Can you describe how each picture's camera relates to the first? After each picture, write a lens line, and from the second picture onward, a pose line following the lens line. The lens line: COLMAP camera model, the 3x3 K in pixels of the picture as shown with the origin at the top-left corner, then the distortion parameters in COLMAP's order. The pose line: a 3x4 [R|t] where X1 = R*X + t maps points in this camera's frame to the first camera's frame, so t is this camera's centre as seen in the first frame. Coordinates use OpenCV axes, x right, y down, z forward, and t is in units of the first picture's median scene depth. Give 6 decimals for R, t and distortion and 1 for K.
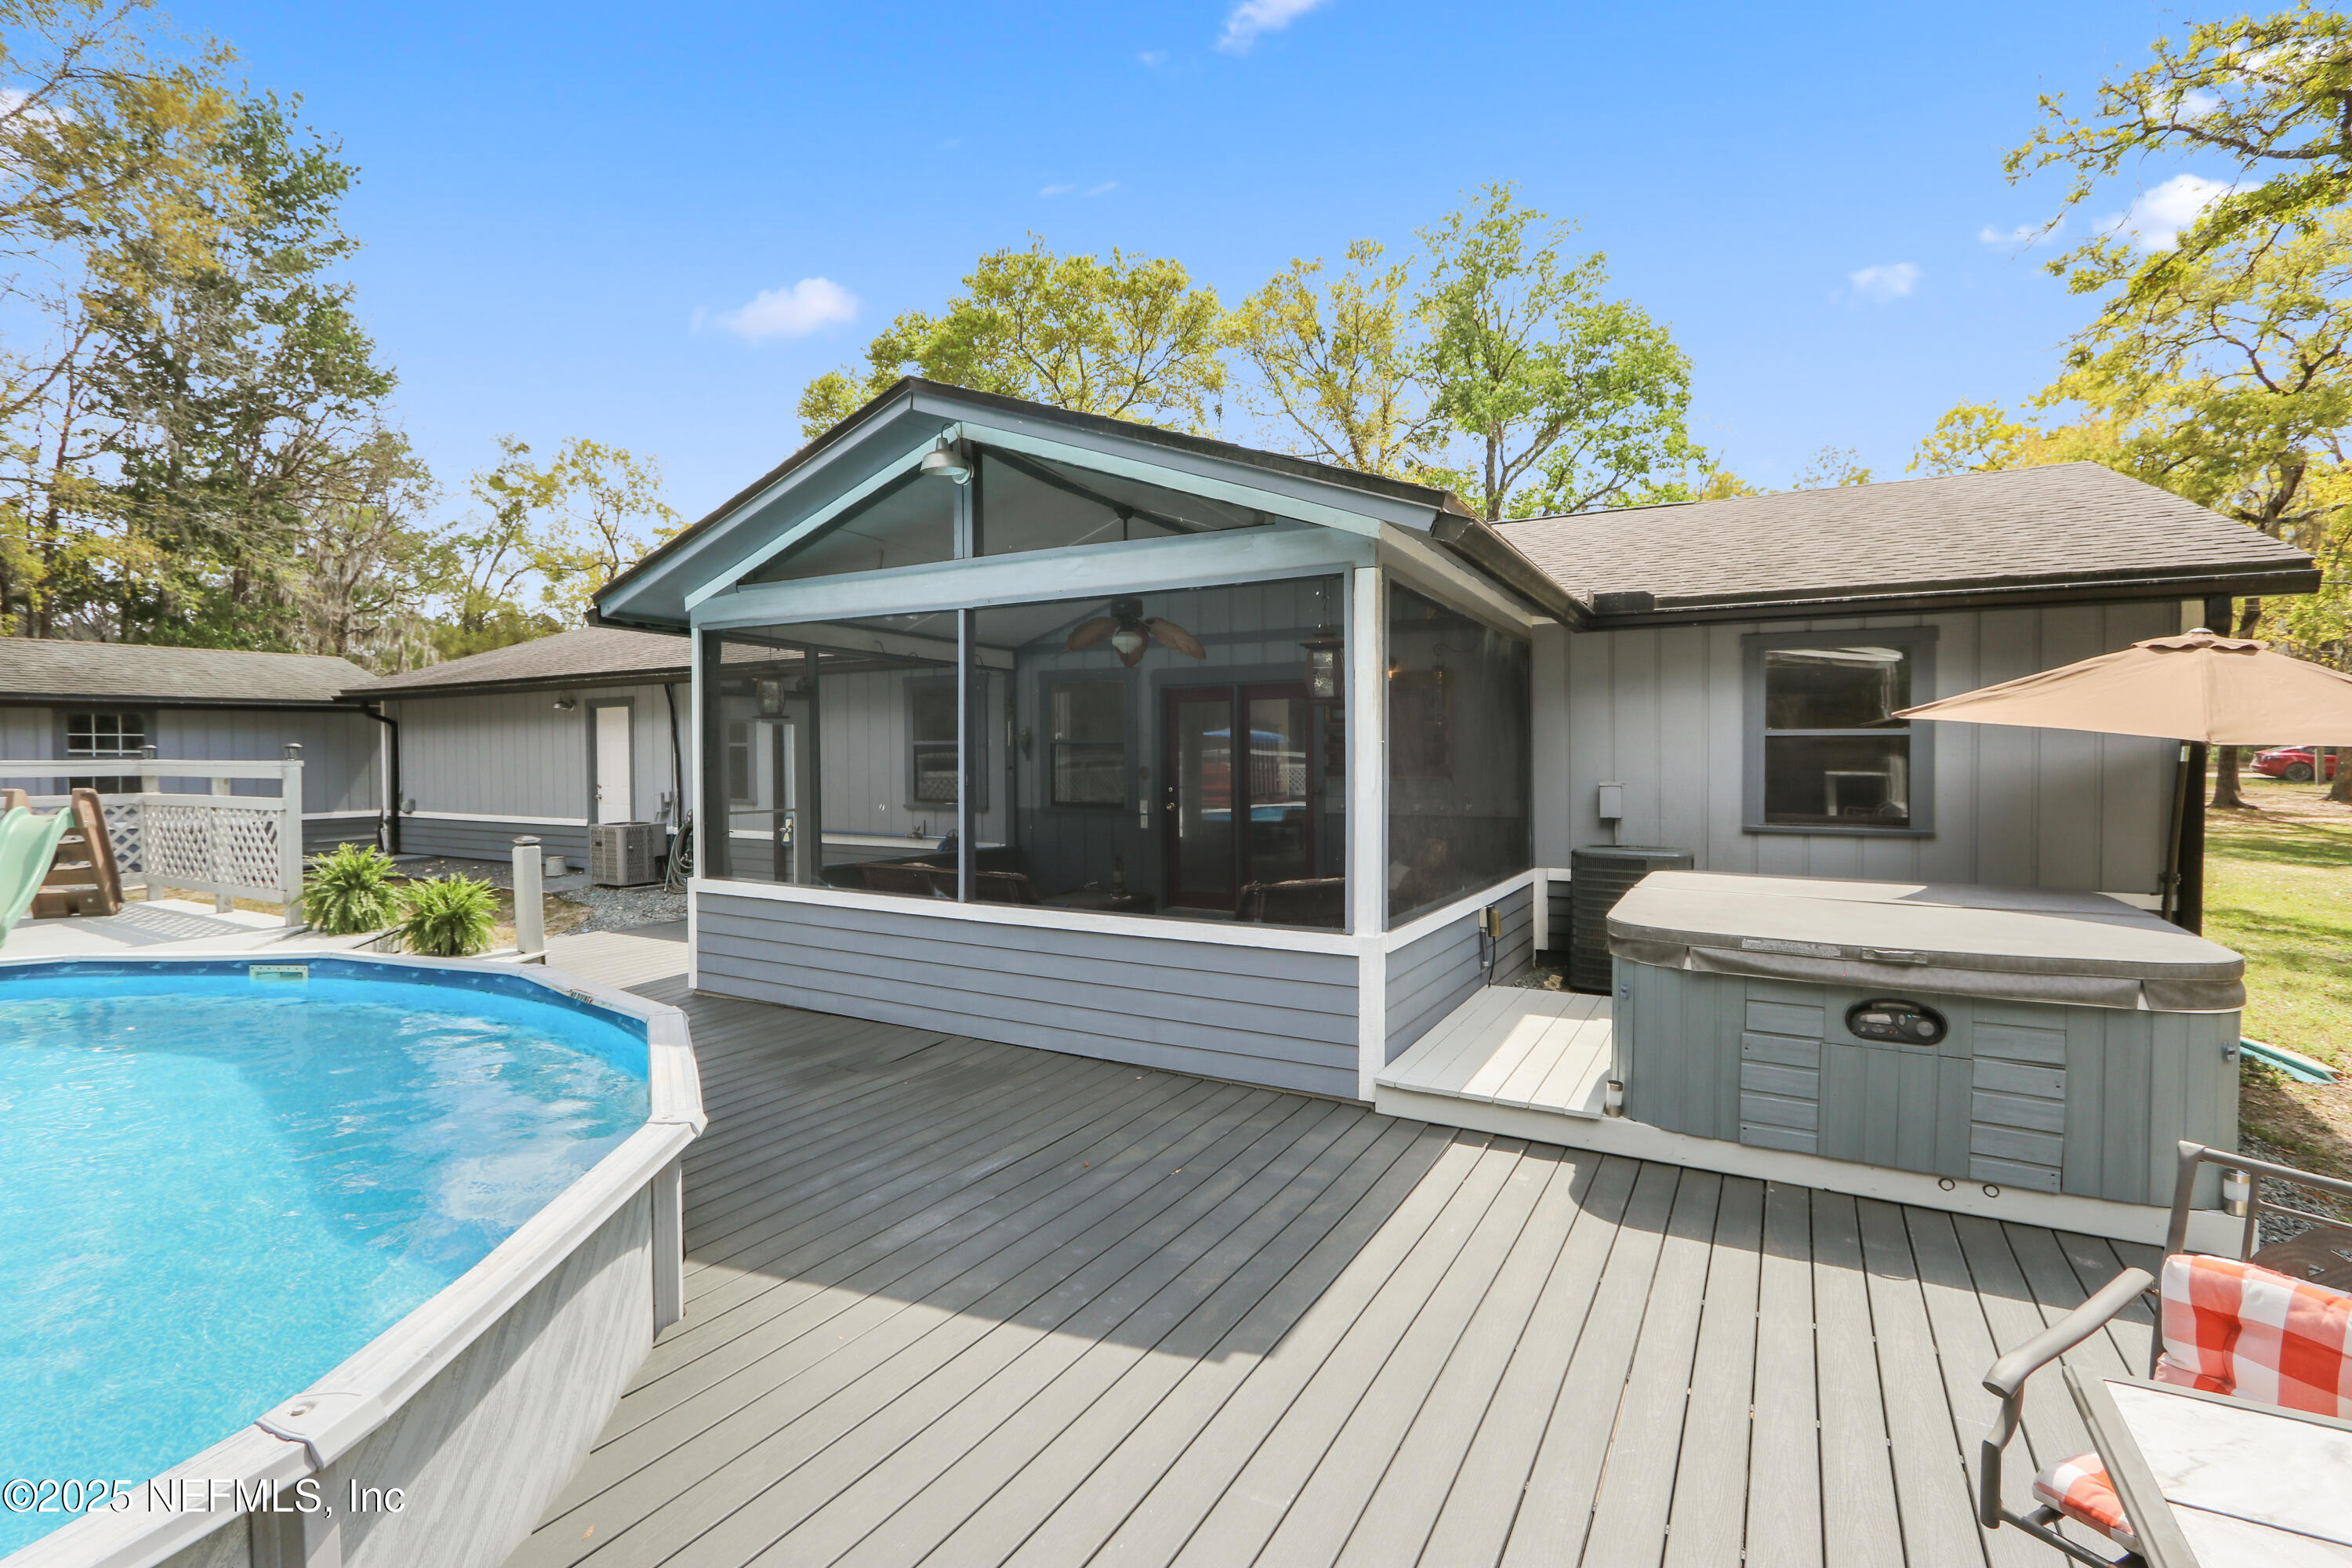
lens RADIAL K [[1093.0, 0, 1166.2], [0, 1093.0, 776.2], [0, 0, 1]] dist [-0.000514, 0.000048]
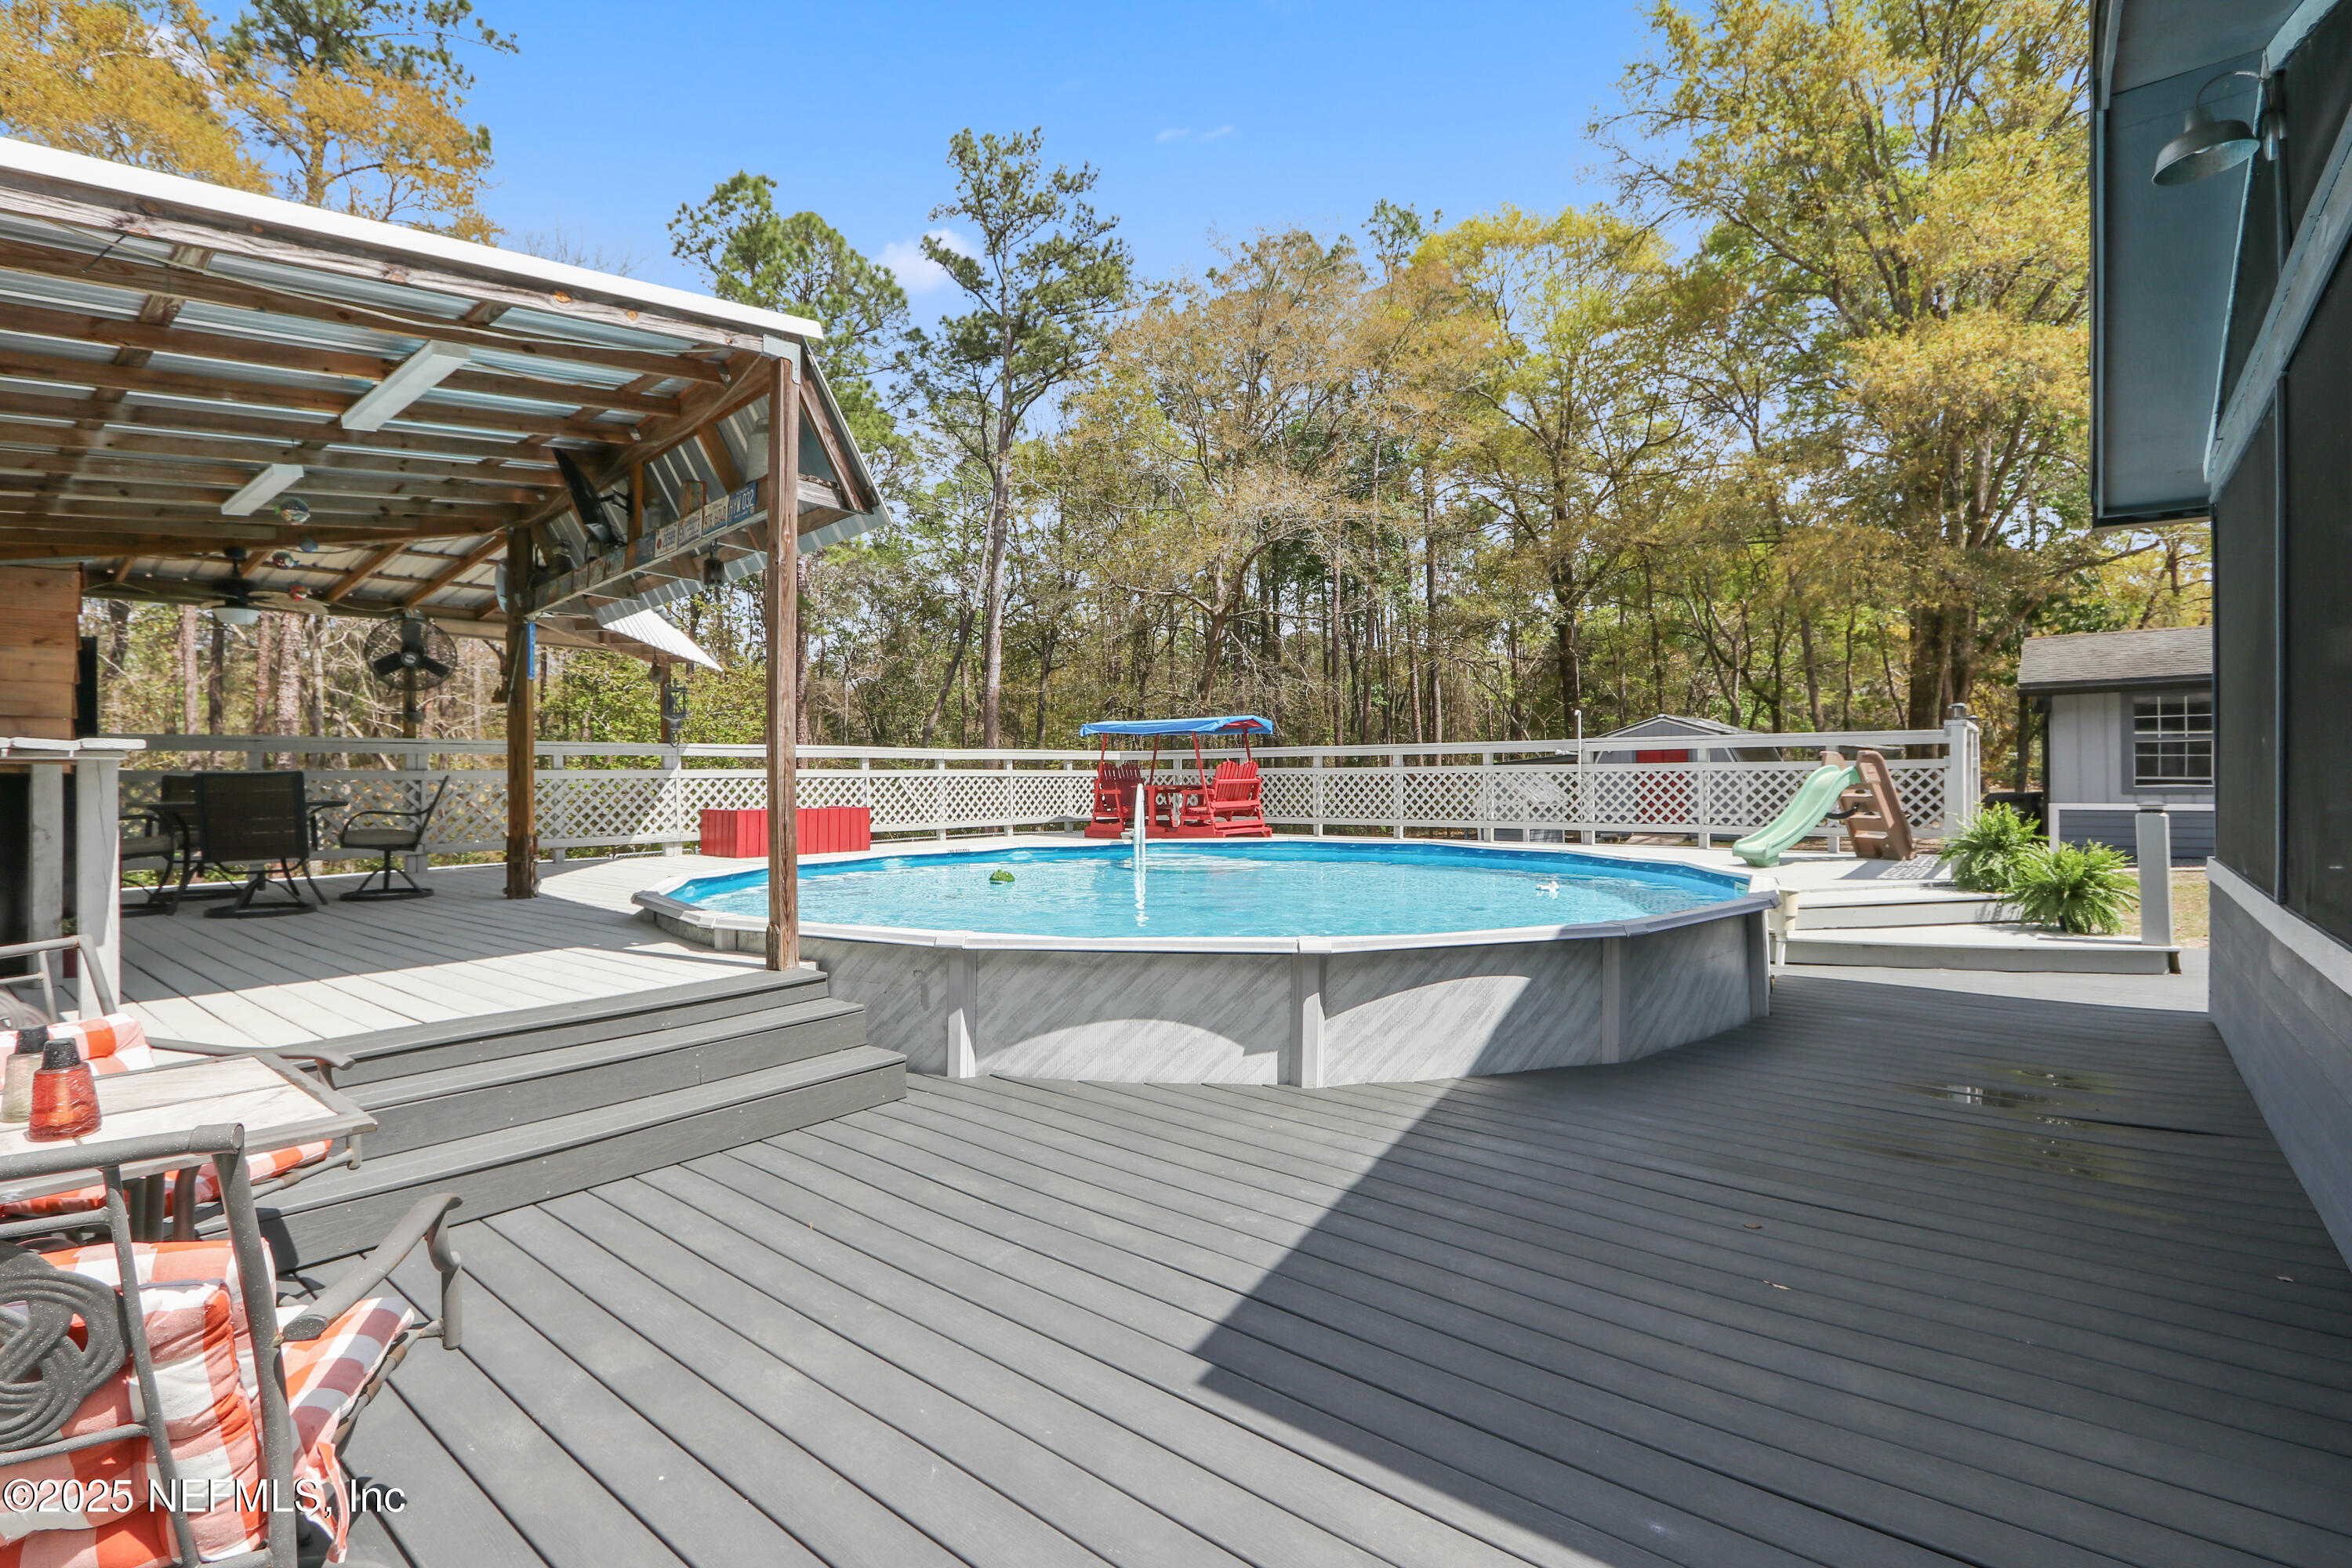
lens RADIAL K [[1093.0, 0, 1166.2], [0, 1093.0, 776.2], [0, 0, 1]] dist [-0.000514, 0.000048]
pose [[-0.173942, 0.001730, -0.984754, 0.477823], [-0.018655, 0.999813, 0.005052, 0.058024], [0.984579, 0.019249, -0.173877, 0.549784]]
